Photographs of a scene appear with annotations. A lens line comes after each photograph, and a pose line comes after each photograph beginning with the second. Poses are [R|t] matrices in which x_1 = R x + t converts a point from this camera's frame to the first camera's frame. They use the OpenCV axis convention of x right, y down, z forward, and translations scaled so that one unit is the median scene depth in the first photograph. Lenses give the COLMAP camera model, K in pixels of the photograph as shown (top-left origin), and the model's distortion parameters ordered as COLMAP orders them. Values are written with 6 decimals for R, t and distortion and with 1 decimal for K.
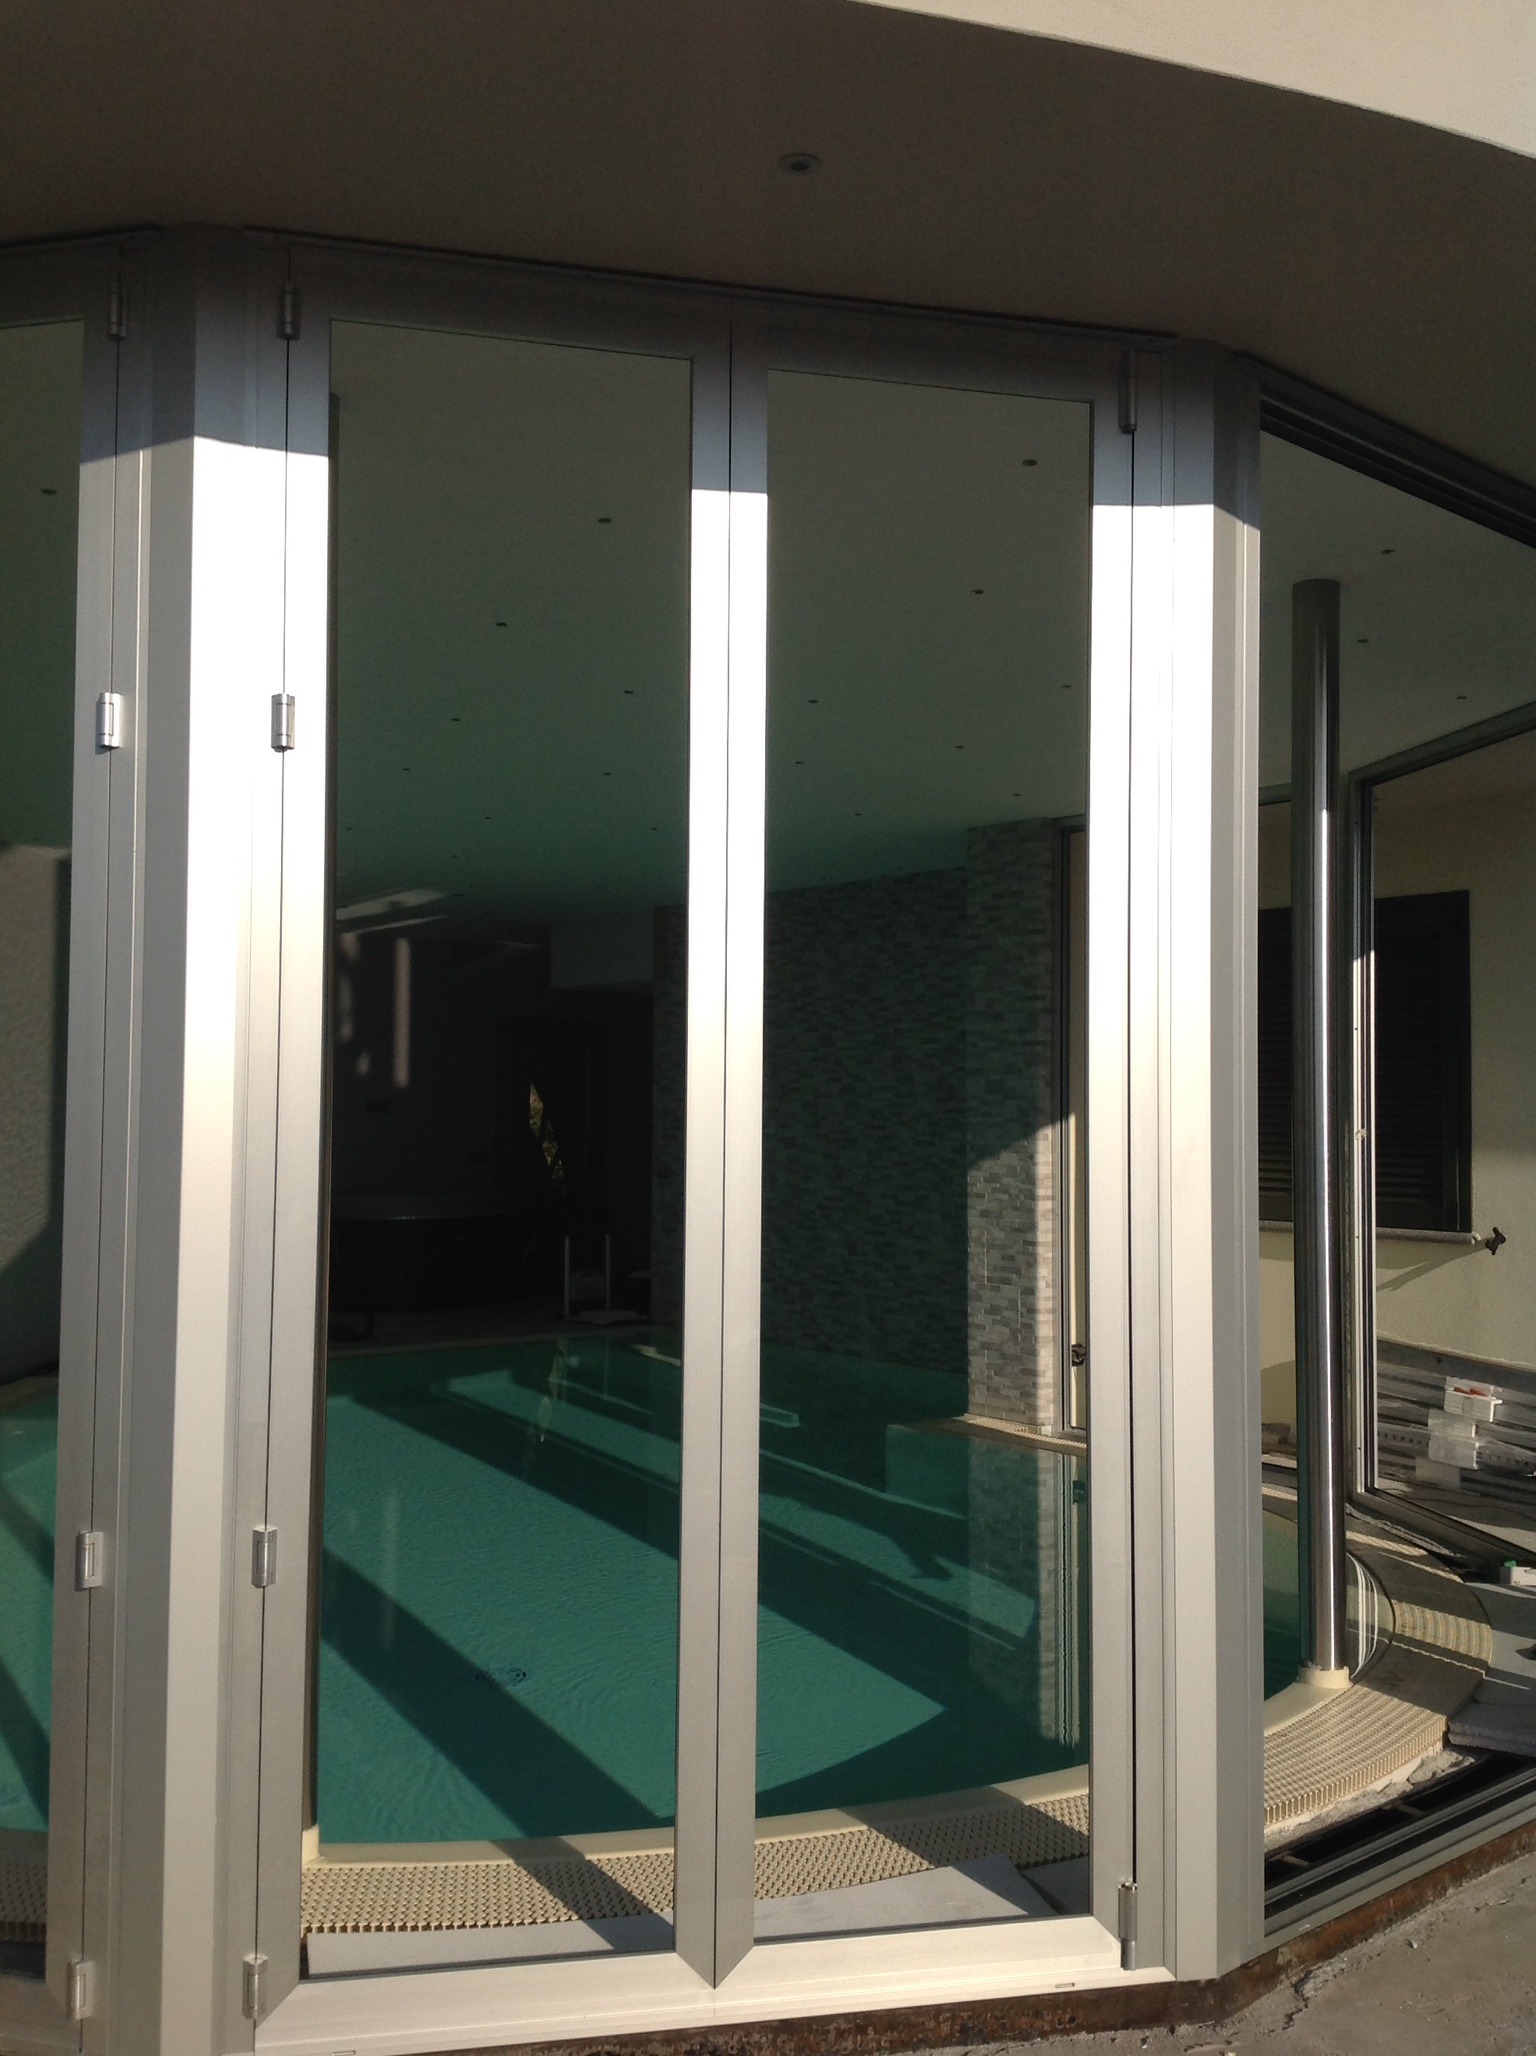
lens RADIAL K [[1944.3, 0, 768.0], [0, 1944.3, 1028.0], [0, 0, 1]] dist [0.228749, -0.490321]
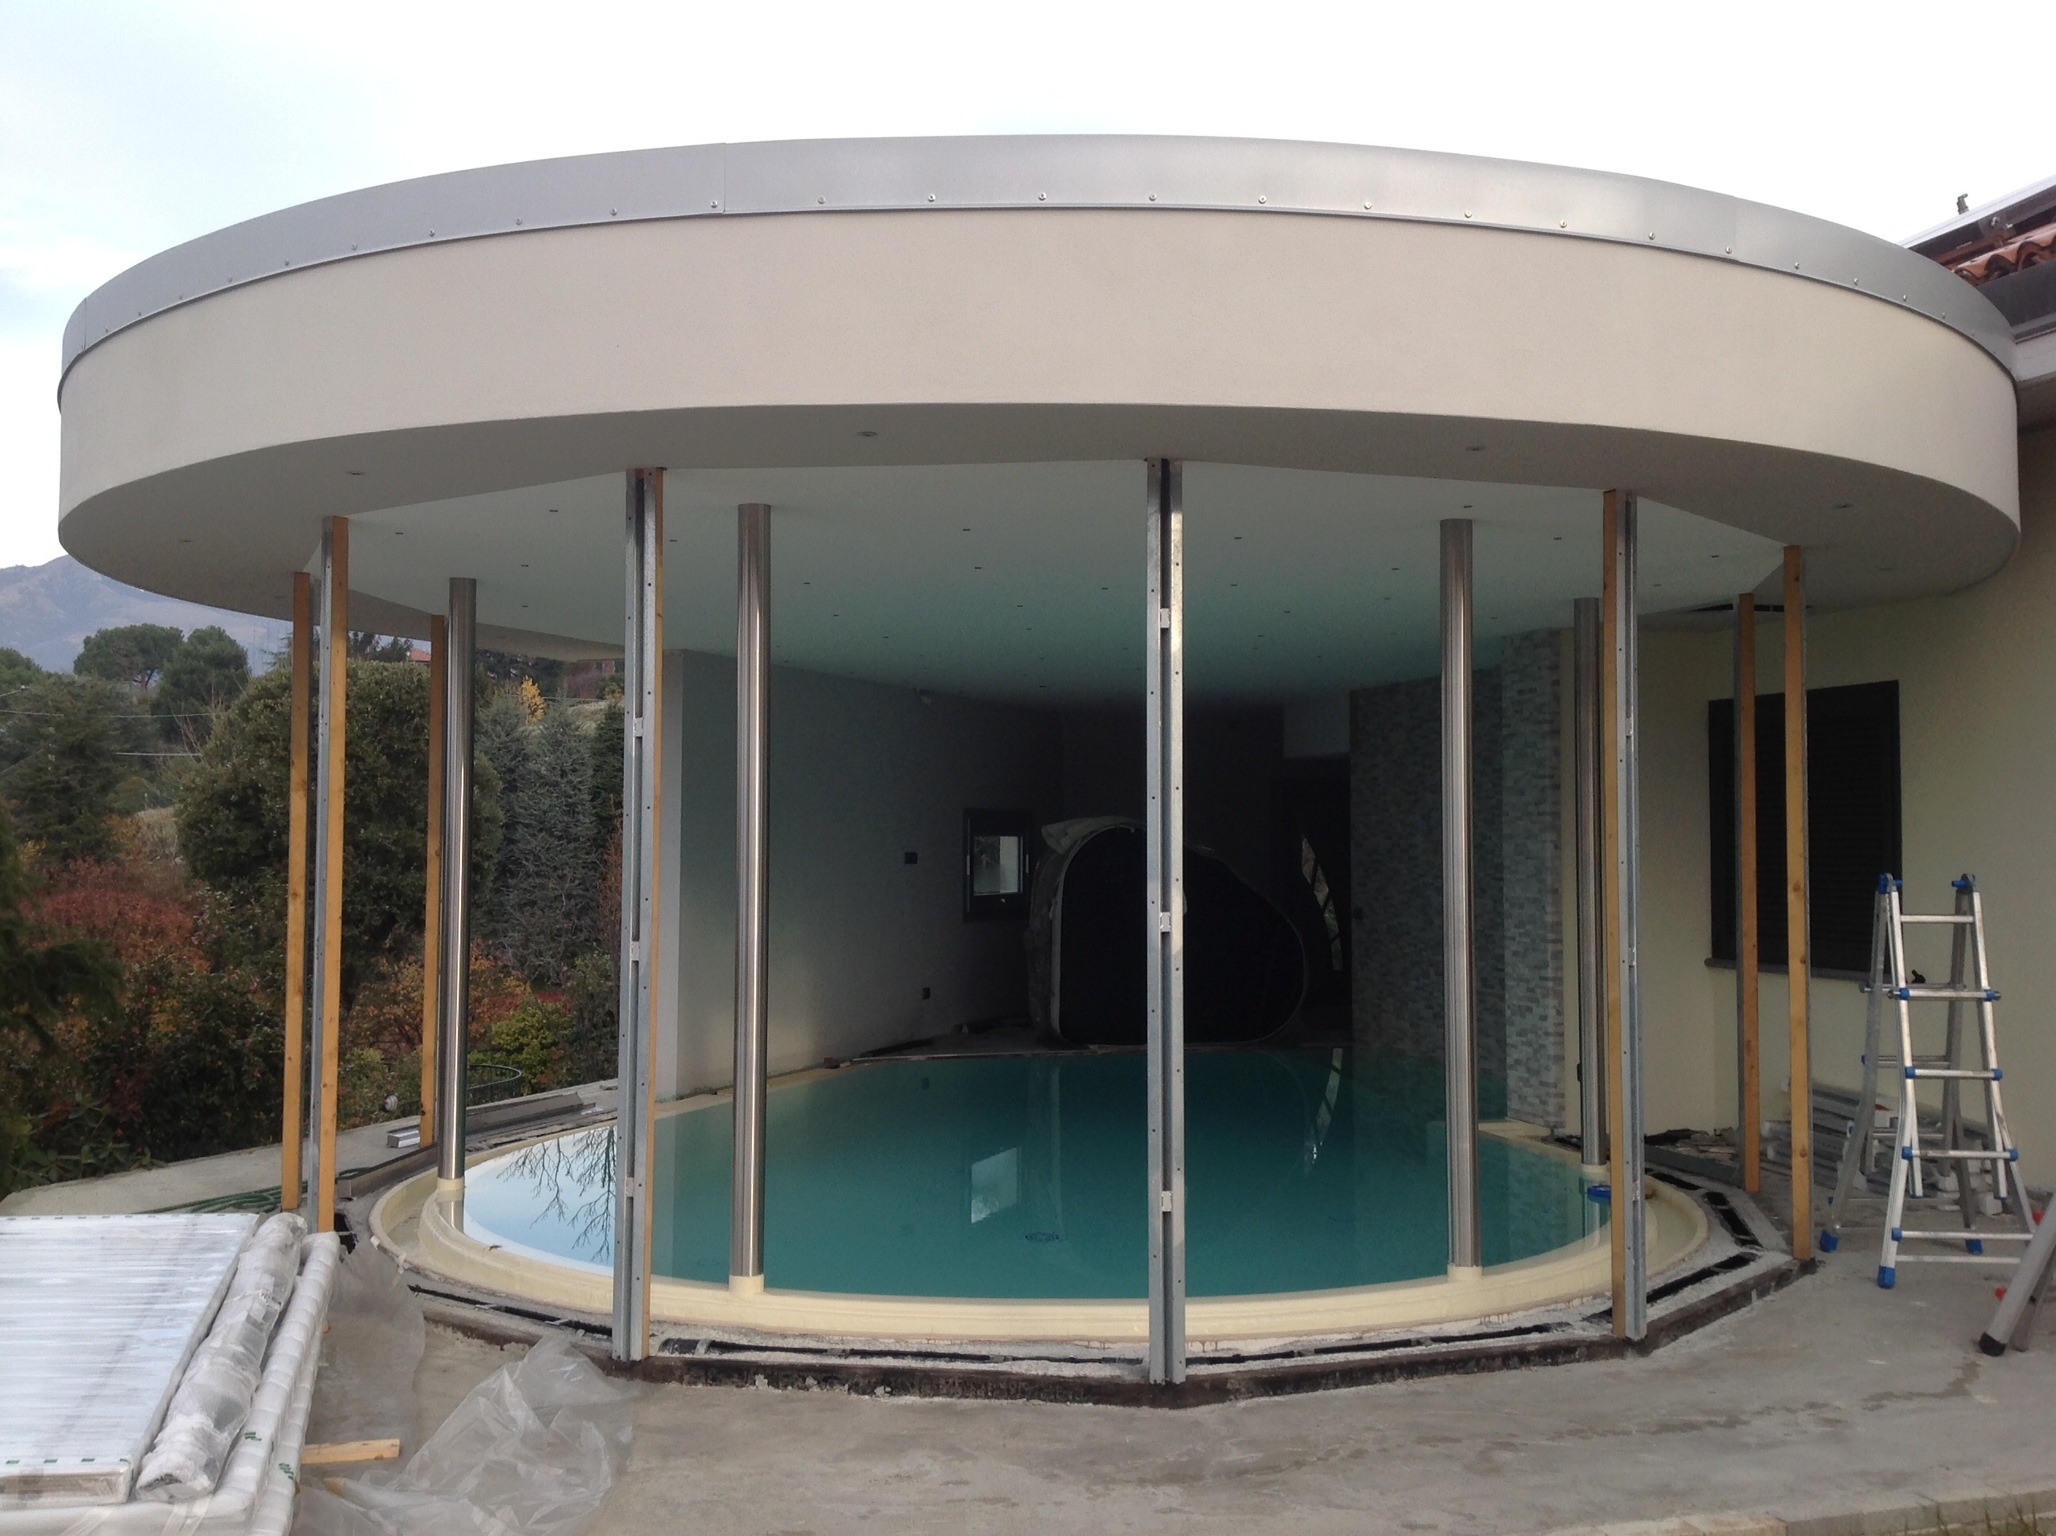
lens RADIAL K [[1944.3, 0, 1024.2], [0, 1944.3, 744.7], [0, 0, 1]] dist [0.228749, -0.490321]
pose [[0.925713, -0.028663, -0.377138, 0.294493], [0.025971, 0.999588, -0.012222, -0.028031], [0.377333, 0.001519, 0.926076, -0.253858]]
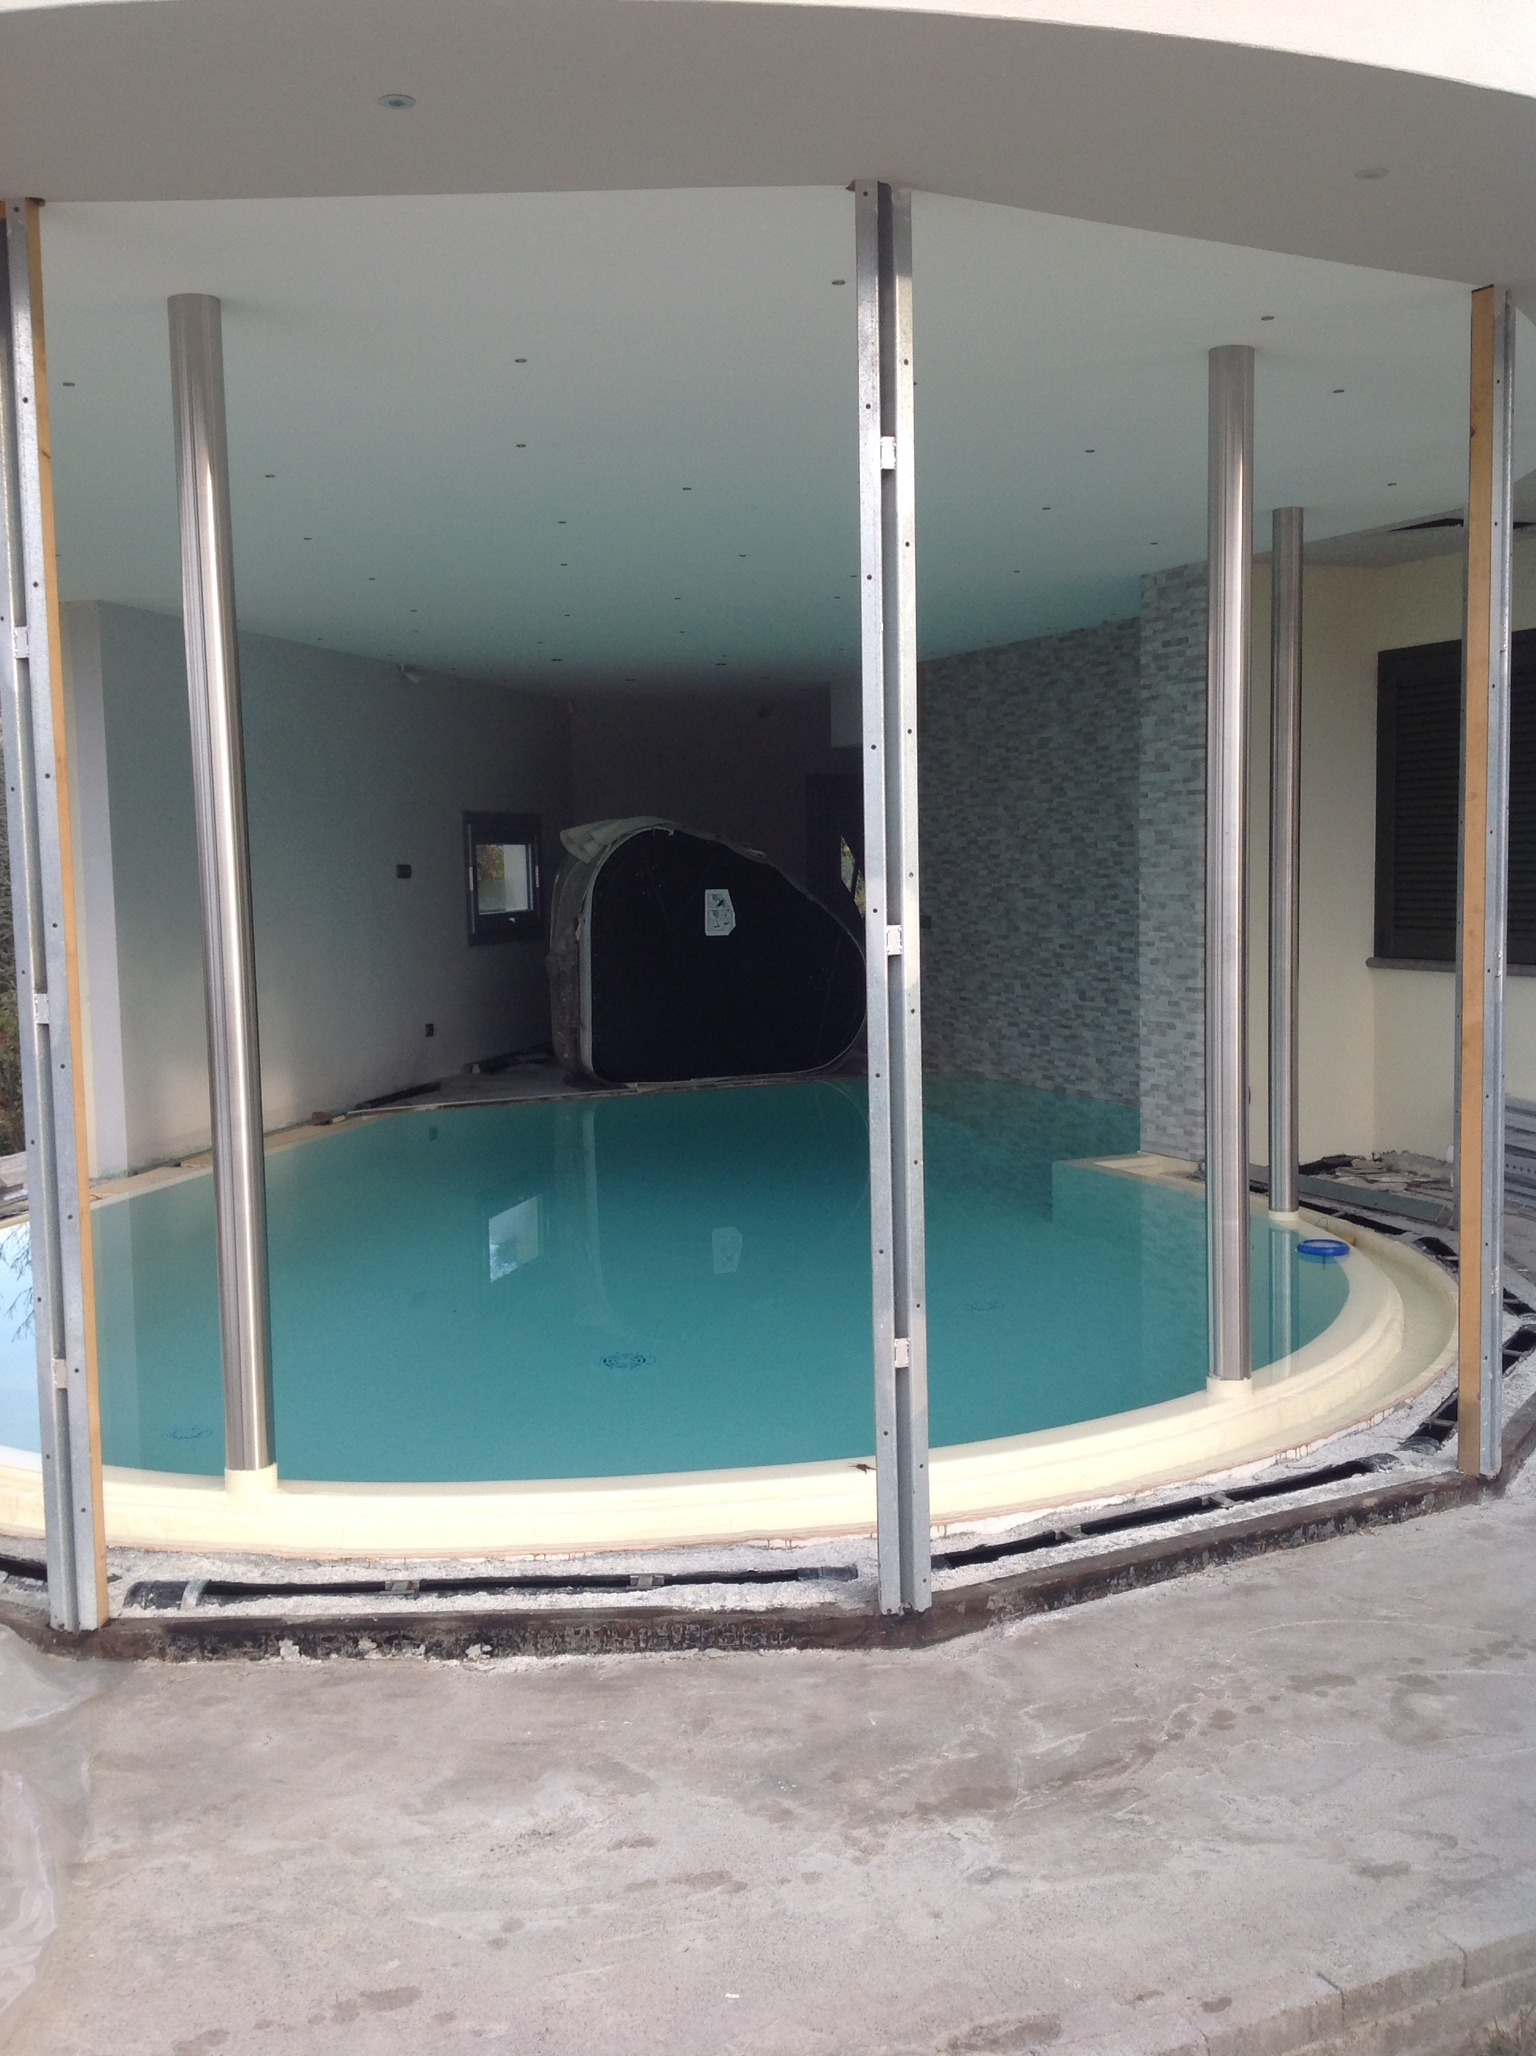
lens RADIAL K [[1952.3, 0, 768.0], [0, 1952.3, 1028.0], [0, 0, 1]] dist [0.215631, -0.493694]
pose [[0.969629, -0.010899, -0.244336, 0.166313], [0.043535, 0.990744, 0.128570, -0.012170], [0.240673, -0.135303, 0.961129, -0.047906]]
